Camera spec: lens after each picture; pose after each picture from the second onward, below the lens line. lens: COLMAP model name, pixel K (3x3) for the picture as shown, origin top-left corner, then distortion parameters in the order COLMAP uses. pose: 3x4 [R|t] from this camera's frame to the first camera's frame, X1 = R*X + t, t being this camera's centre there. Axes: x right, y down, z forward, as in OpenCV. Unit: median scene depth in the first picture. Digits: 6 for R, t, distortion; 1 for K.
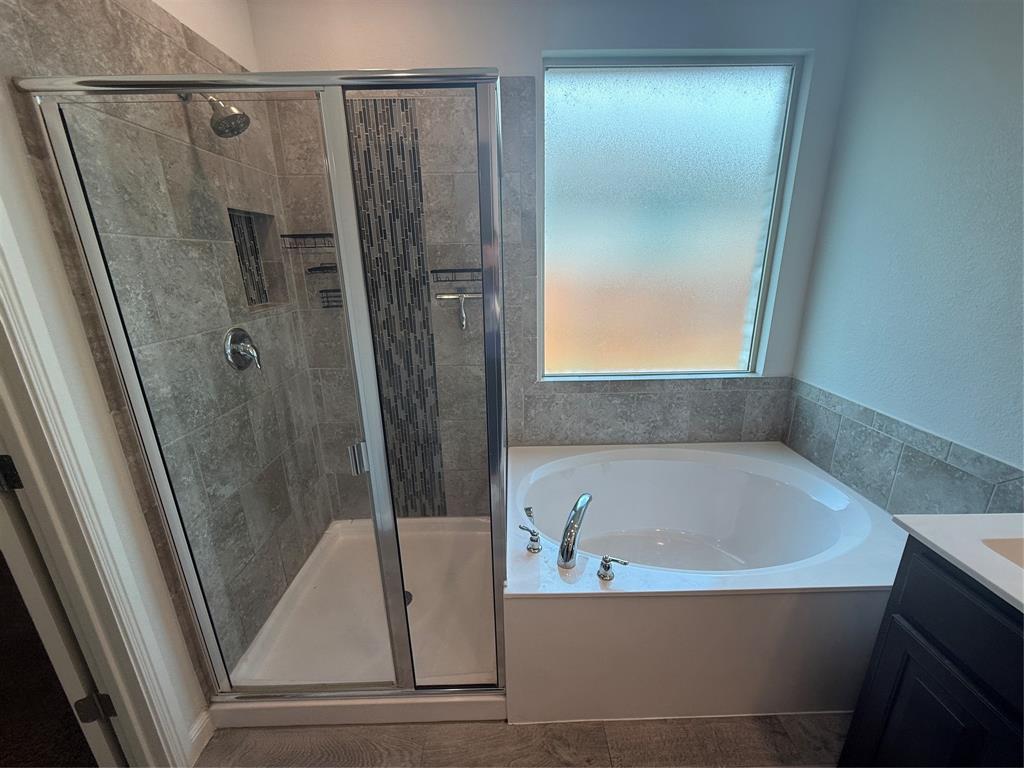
lens RADIAL K [[407.8, 0, 515.6], [0, 407.8, 383.5], [0, 0, 1]] dist [-0.000942, 0.000596]
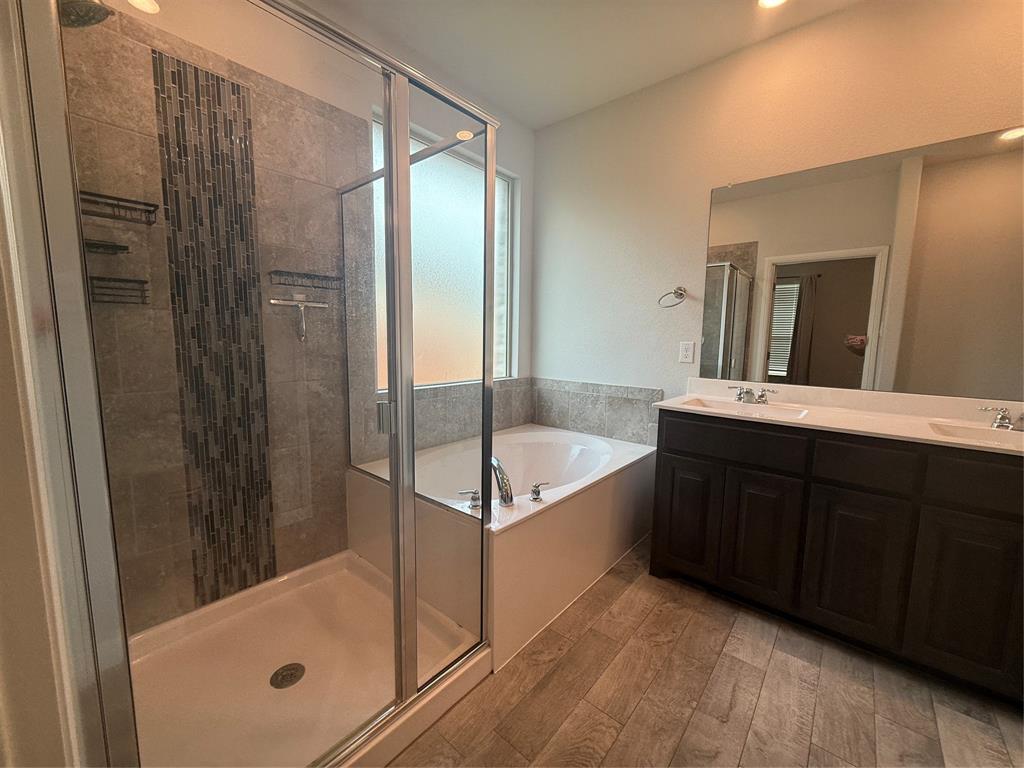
lens RADIAL K [[407.8, 0, 515.6], [0, 407.8, 383.5], [0, 0, 1]] dist [-0.000942, 0.000596]
pose [[0.658481, -0.060078, 0.750196, -0.517464], [0.189675, 0.977880, -0.088175, 0.137095], [-0.728304, 0.200354, 0.655310, 0.074405]]
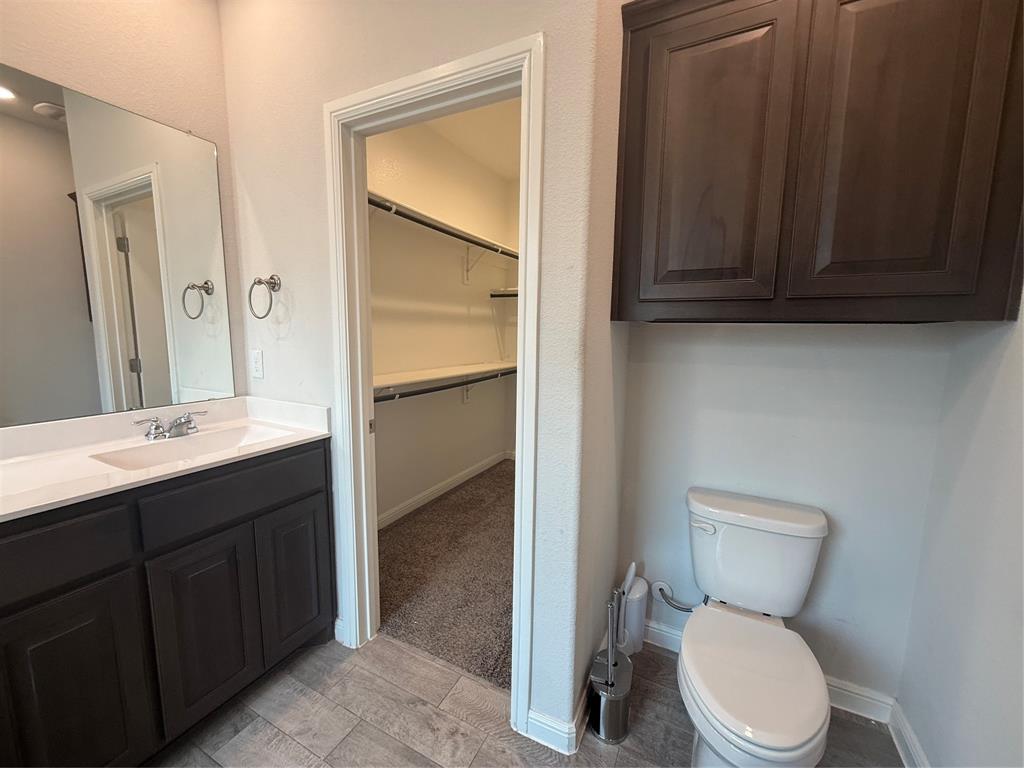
lens RADIAL K [[407.8, 0, 515.6], [0, 407.8, 383.5], [0, 0, 1]] dist [-0.000942, 0.000596]
pose [[-0.885775, -0.053492, 0.461023, -0.215021], [0.134401, 0.921210, 0.365114, 0.050600], [-0.444230, 0.385370, -0.808795, 0.202810]]
